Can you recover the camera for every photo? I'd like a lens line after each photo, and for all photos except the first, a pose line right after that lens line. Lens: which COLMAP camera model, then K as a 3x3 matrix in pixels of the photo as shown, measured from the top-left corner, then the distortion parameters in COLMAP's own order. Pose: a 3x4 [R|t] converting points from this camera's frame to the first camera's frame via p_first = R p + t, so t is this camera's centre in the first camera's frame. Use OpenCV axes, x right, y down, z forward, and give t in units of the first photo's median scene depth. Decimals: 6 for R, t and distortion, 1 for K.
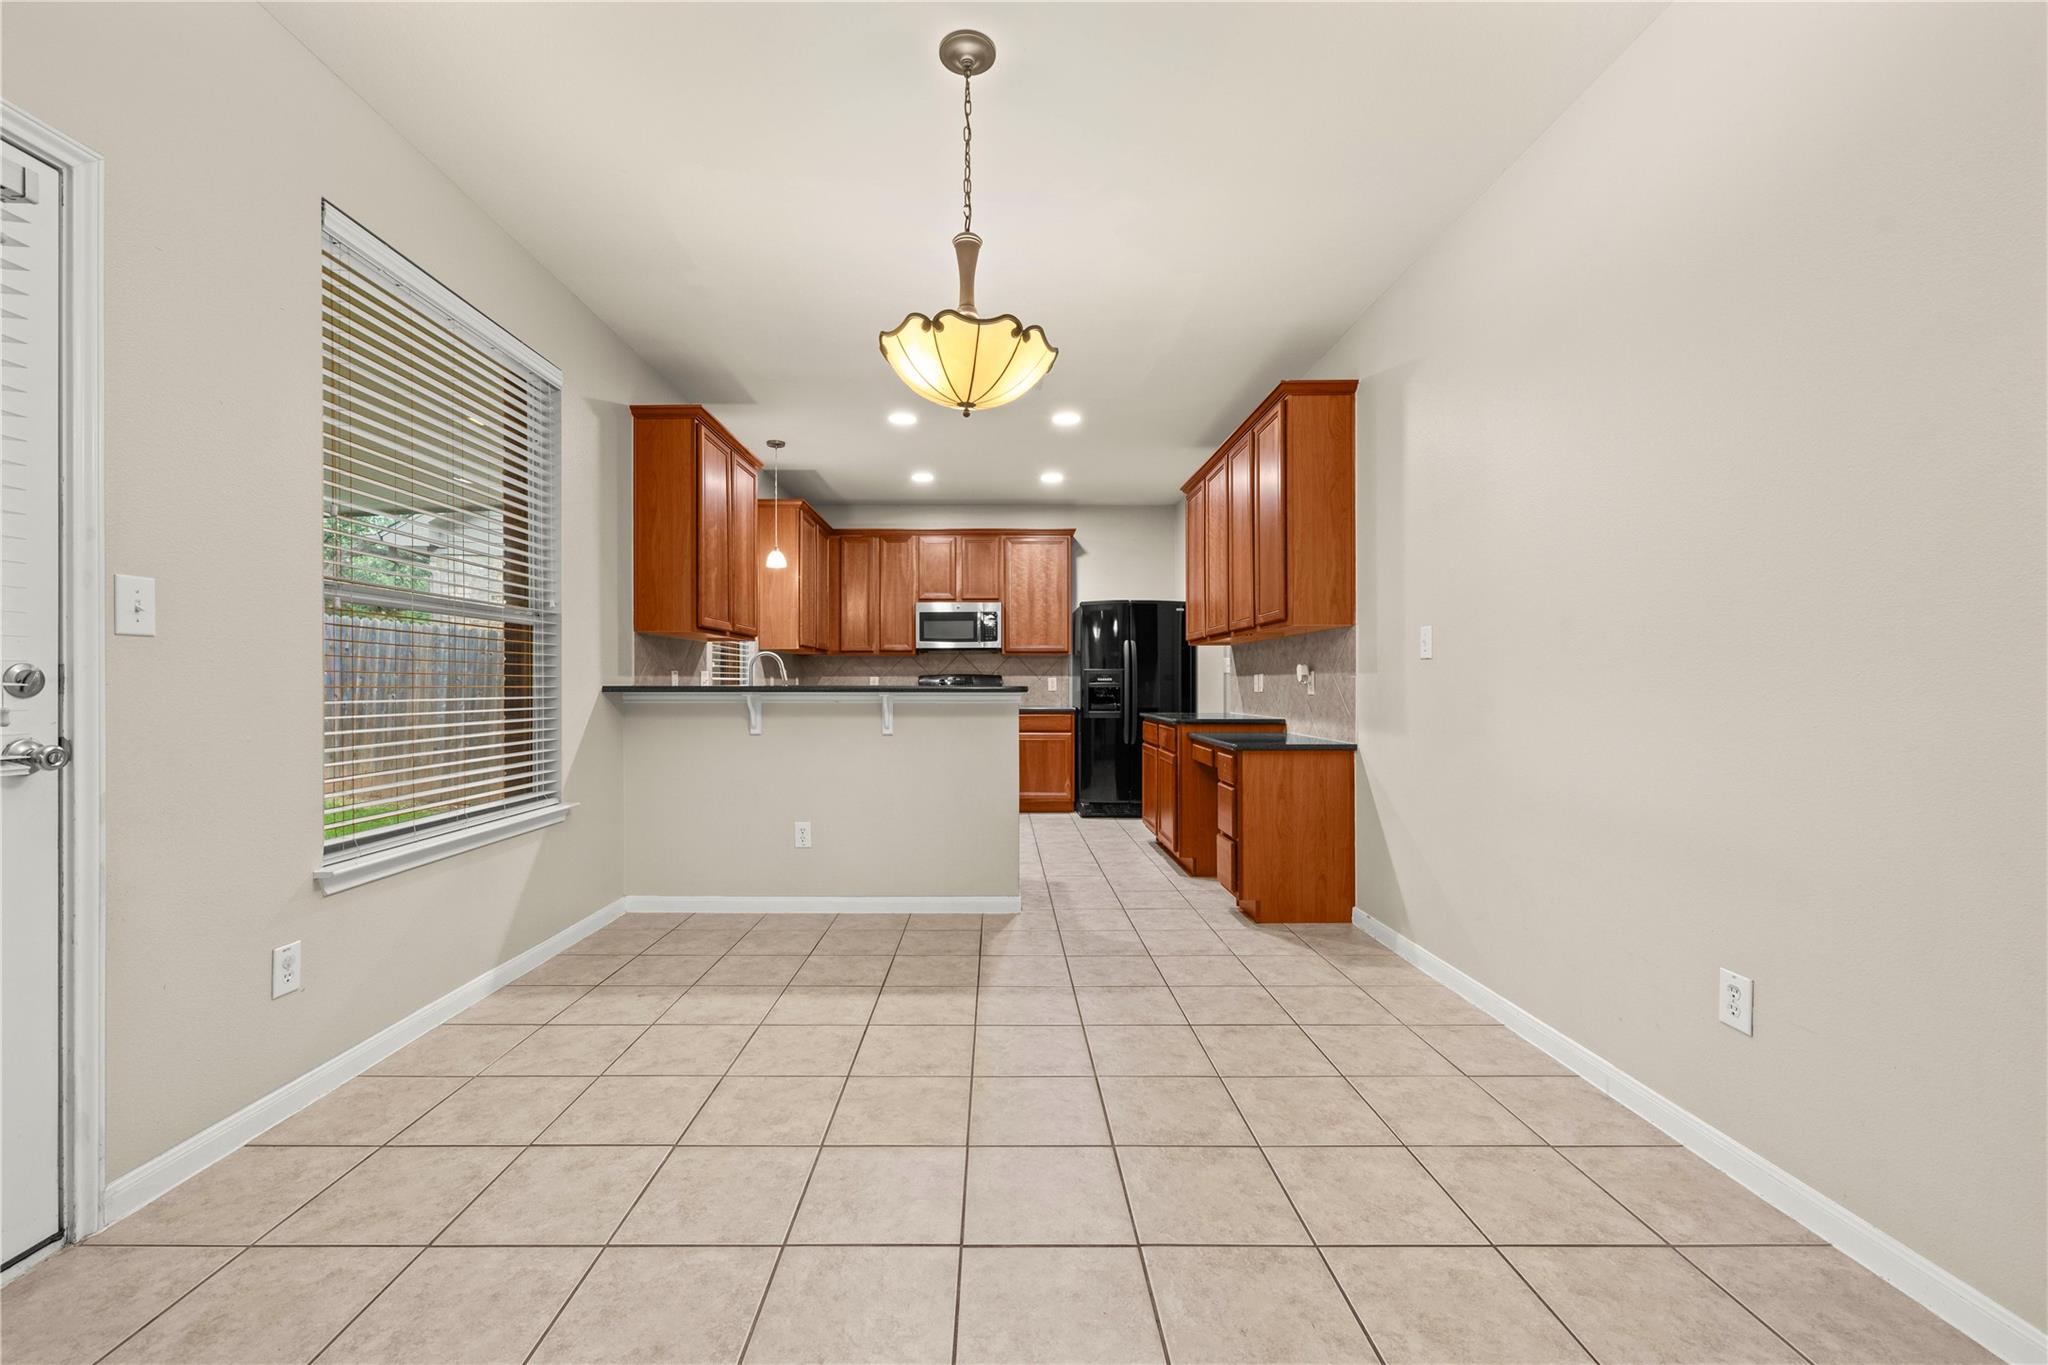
lens RADIAL K [[810.2, 0, 995.8], [0, 810.2, 686.6], [0, 0, 1]] dist [0.003851, -0.000629]
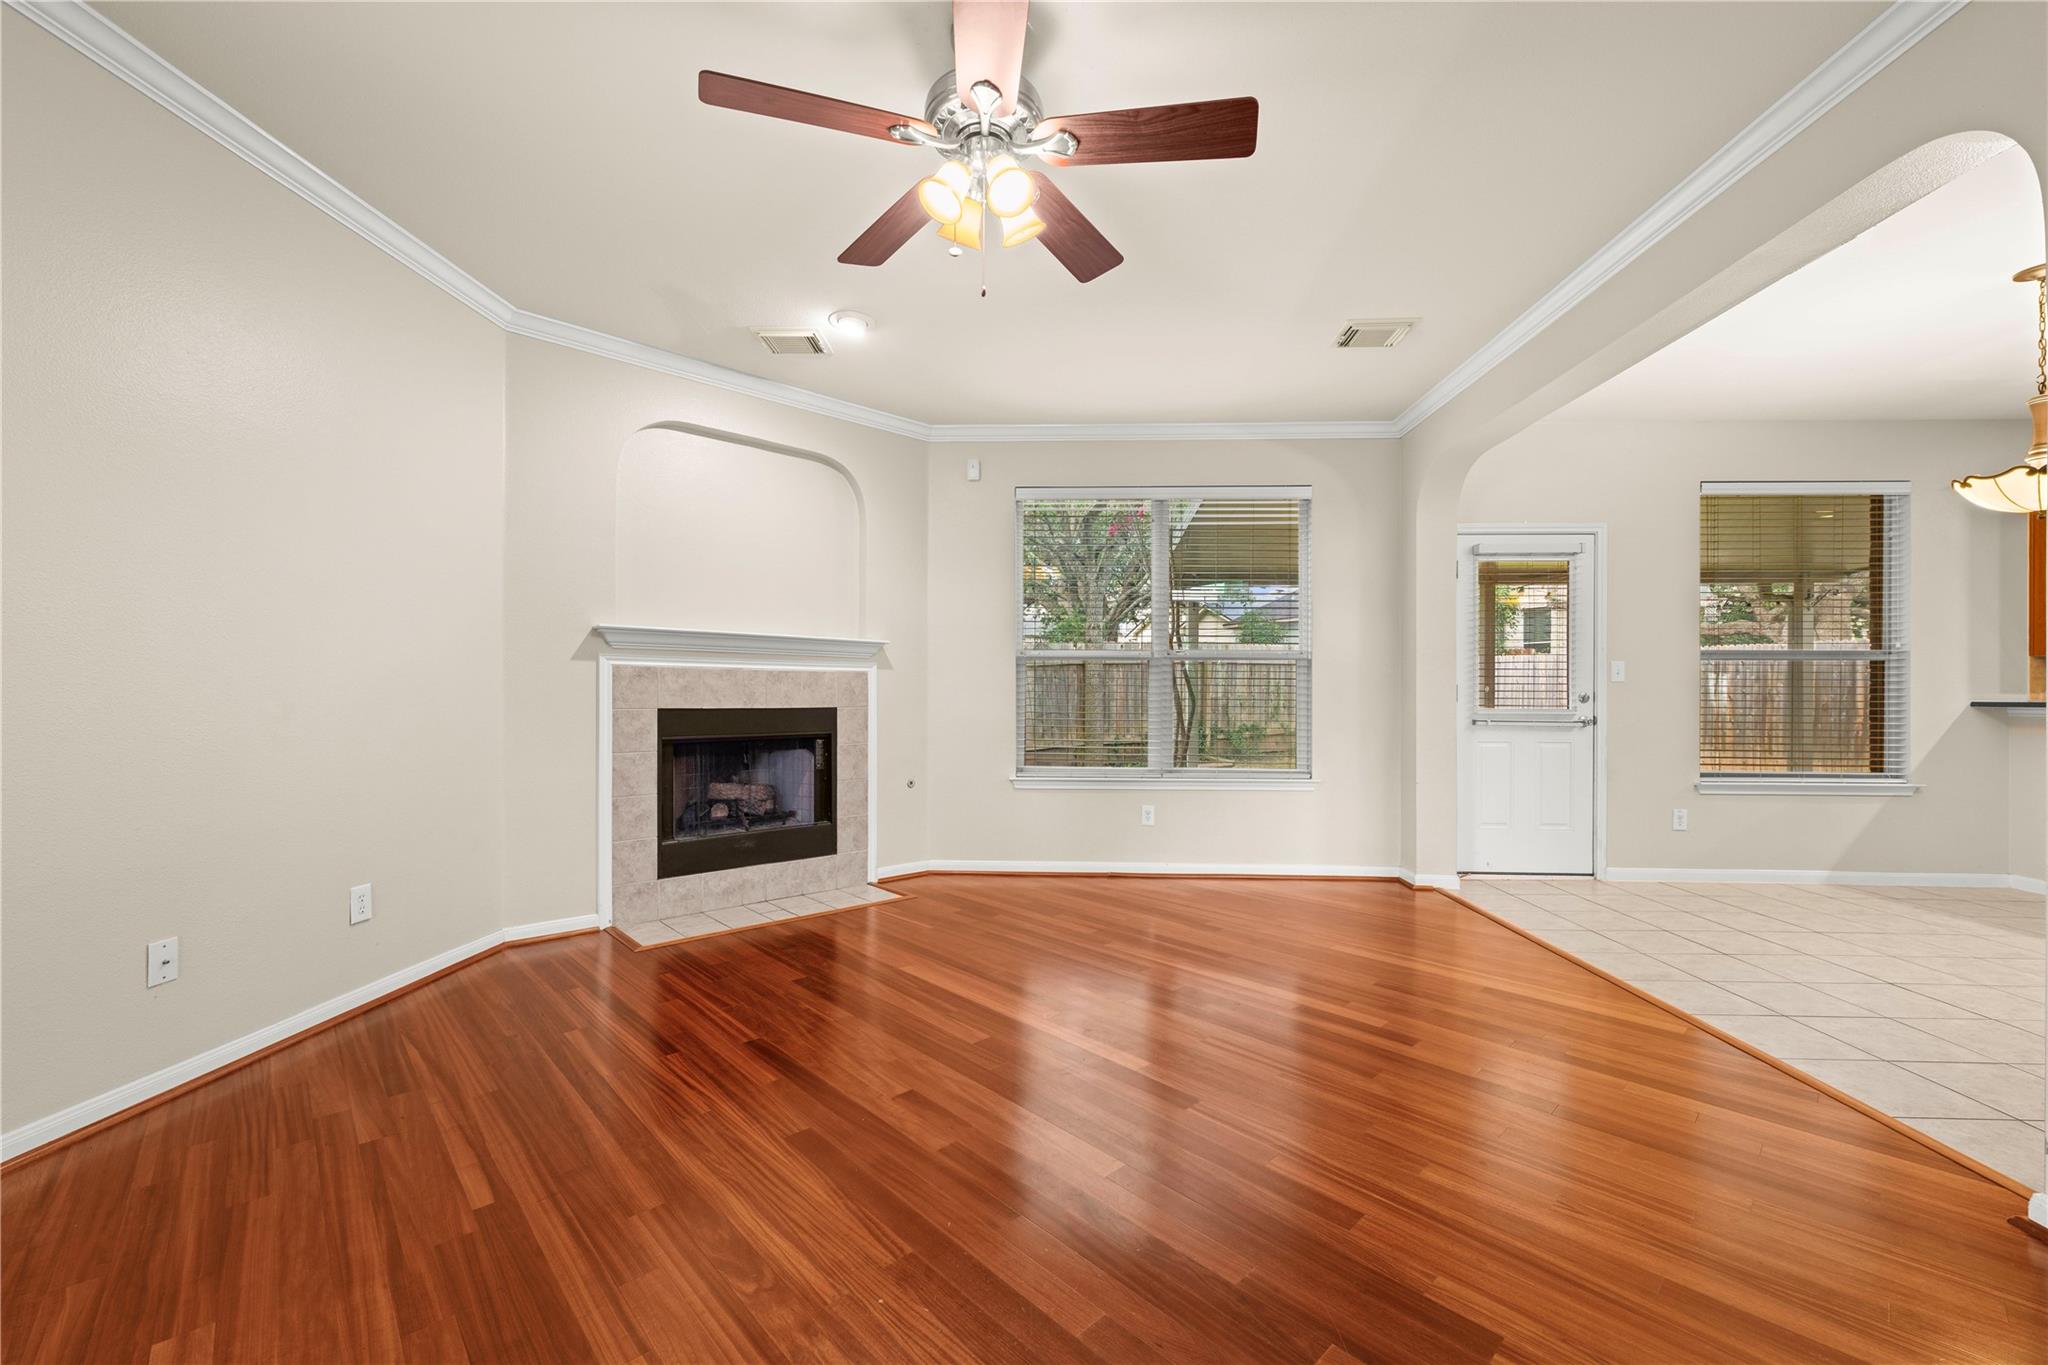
lens RADIAL K [[810.2, 0, 1028.8], [0, 810.2, 694.8], [0, 0, 1]] dist [0.003851, -0.000629]
pose [[-0.053131, -0.000404, -0.998587, 0.505271], [-0.007162, 0.999974, -0.000023, -0.000861], [0.998562, 0.007151, -0.053133, -0.244497]]
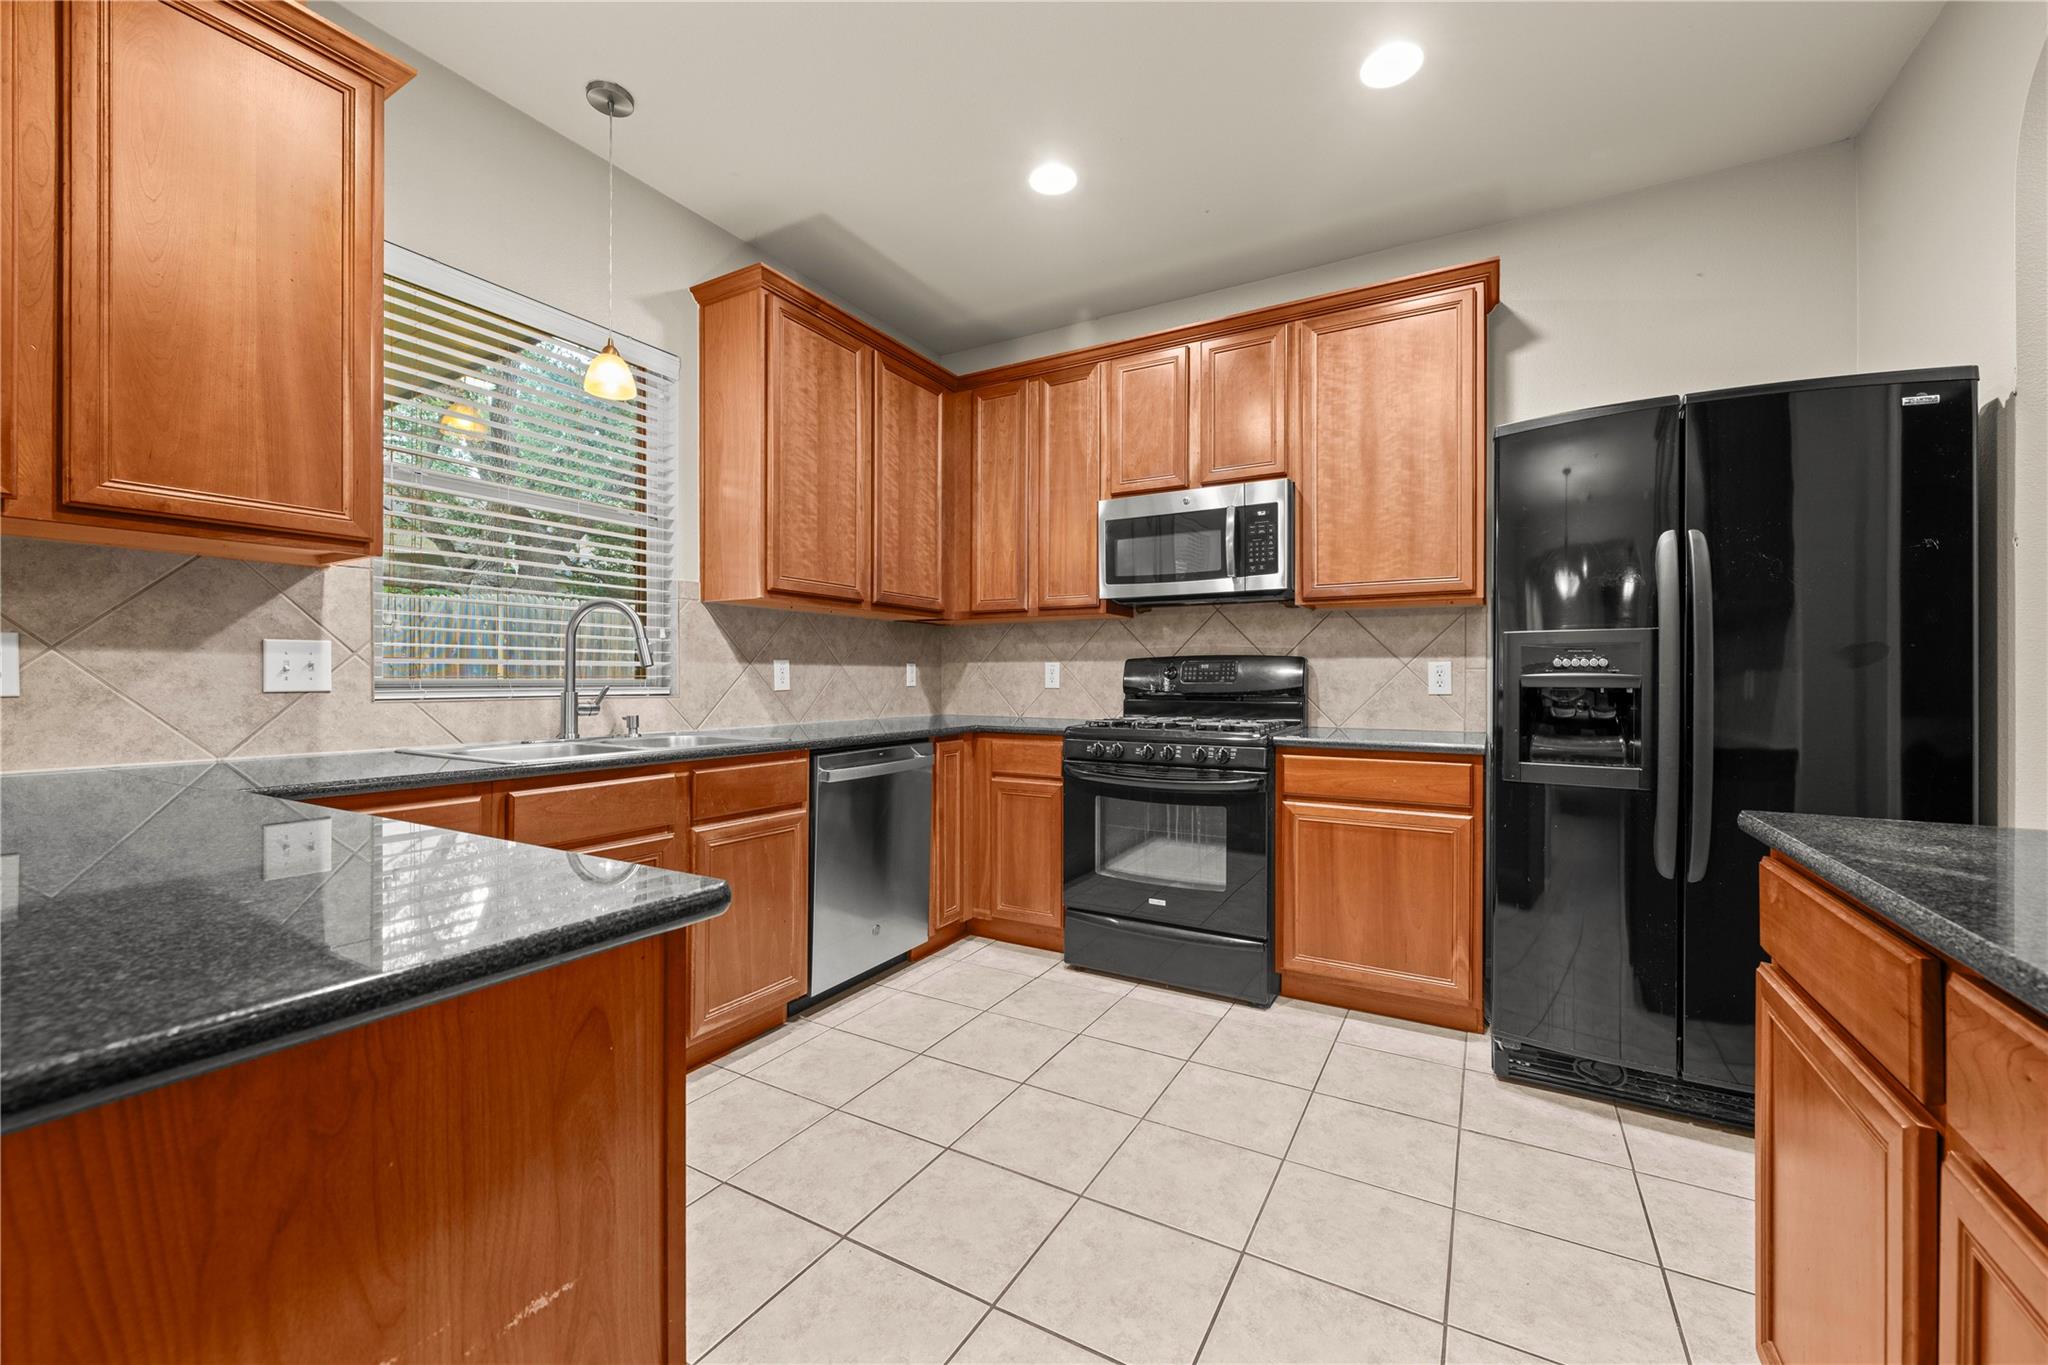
lens RADIAL K [[810.2, 0, 1027.6], [0, 810.2, 679.4], [0, 0, 1]] dist [0.003851, -0.000629]
pose [[0.866655, 0.002320, -0.498903, 0.105143], [-0.003248, 0.999994, -0.000992, -0.000774], [0.498898, 0.002480, 0.866657, 0.614996]]
